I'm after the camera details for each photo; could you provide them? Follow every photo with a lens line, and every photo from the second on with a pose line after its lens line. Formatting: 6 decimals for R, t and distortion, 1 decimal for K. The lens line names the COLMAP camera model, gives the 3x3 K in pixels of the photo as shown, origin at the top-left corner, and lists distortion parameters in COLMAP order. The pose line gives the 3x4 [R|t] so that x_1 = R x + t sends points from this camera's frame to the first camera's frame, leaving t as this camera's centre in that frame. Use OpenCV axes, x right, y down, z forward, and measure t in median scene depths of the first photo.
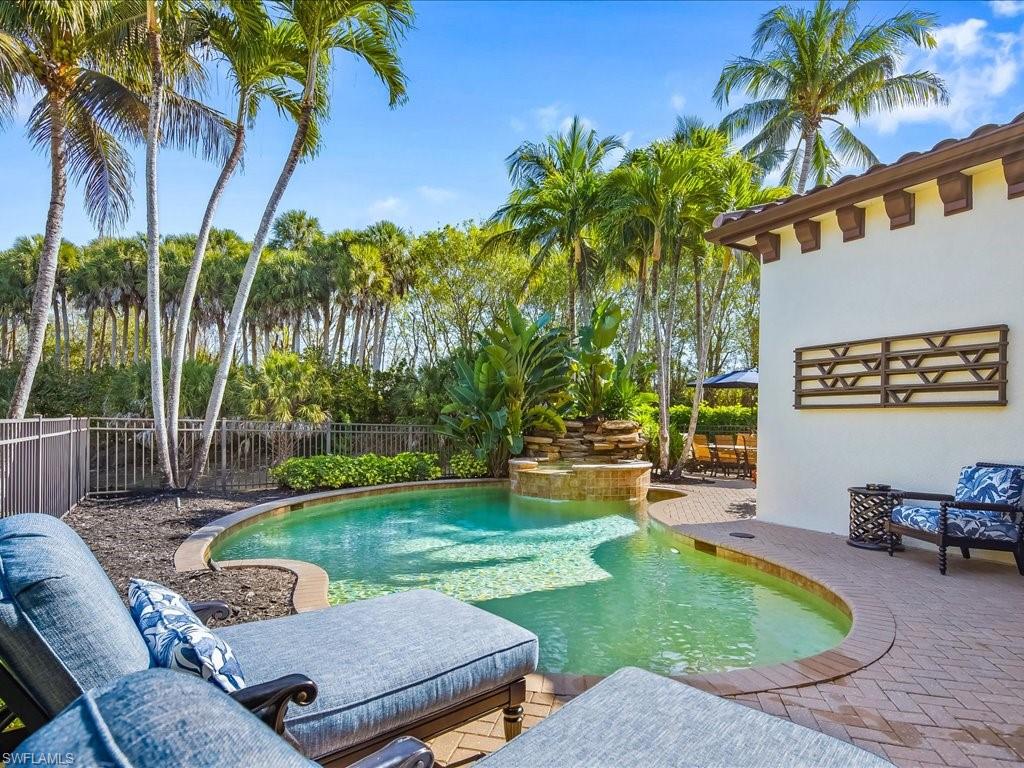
lens RADIAL K [[562.9, 0, 509.8], [0, 562.9, 419.3], [0, 0, 1]] dist [0.000663, -0.002724]
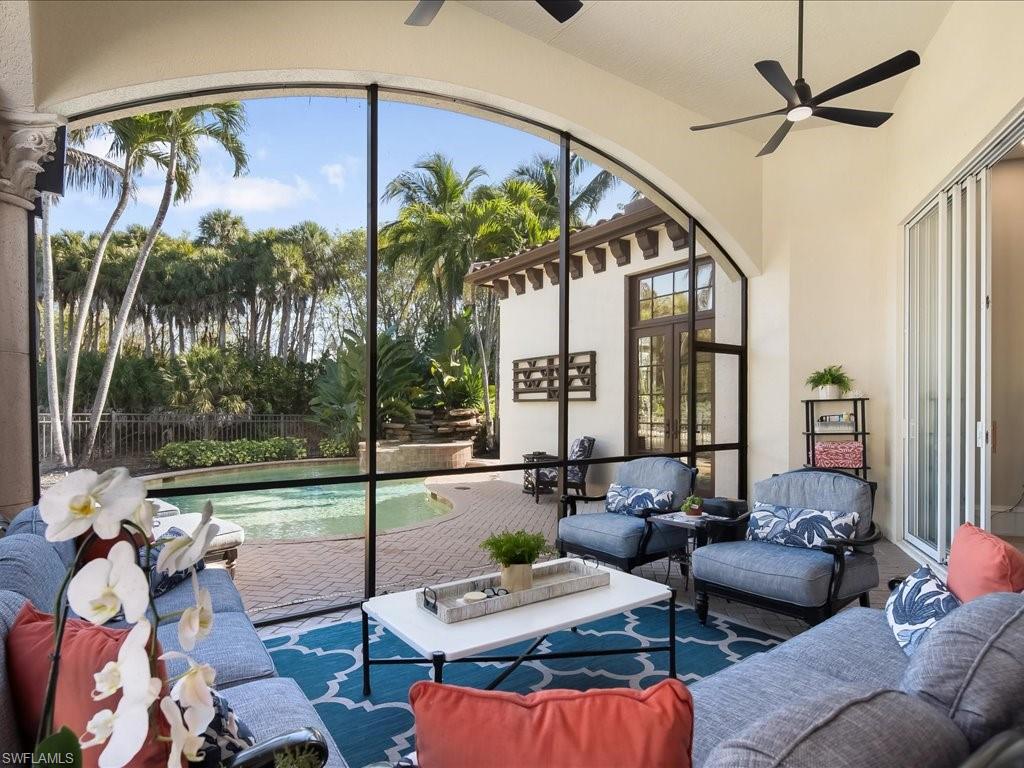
lens RADIAL K [[564.9, 0, 511.6], [0, 564.9, 402.8], [0, 0, 1]] dist [-0.001971, -0.001015]
pose [[0.997036, -0.010832, 0.076176, 0.098607], [0.011033, 0.999937, -0.002223, -0.003398], [-0.076147, 0.003057, 0.997092, -0.113710]]
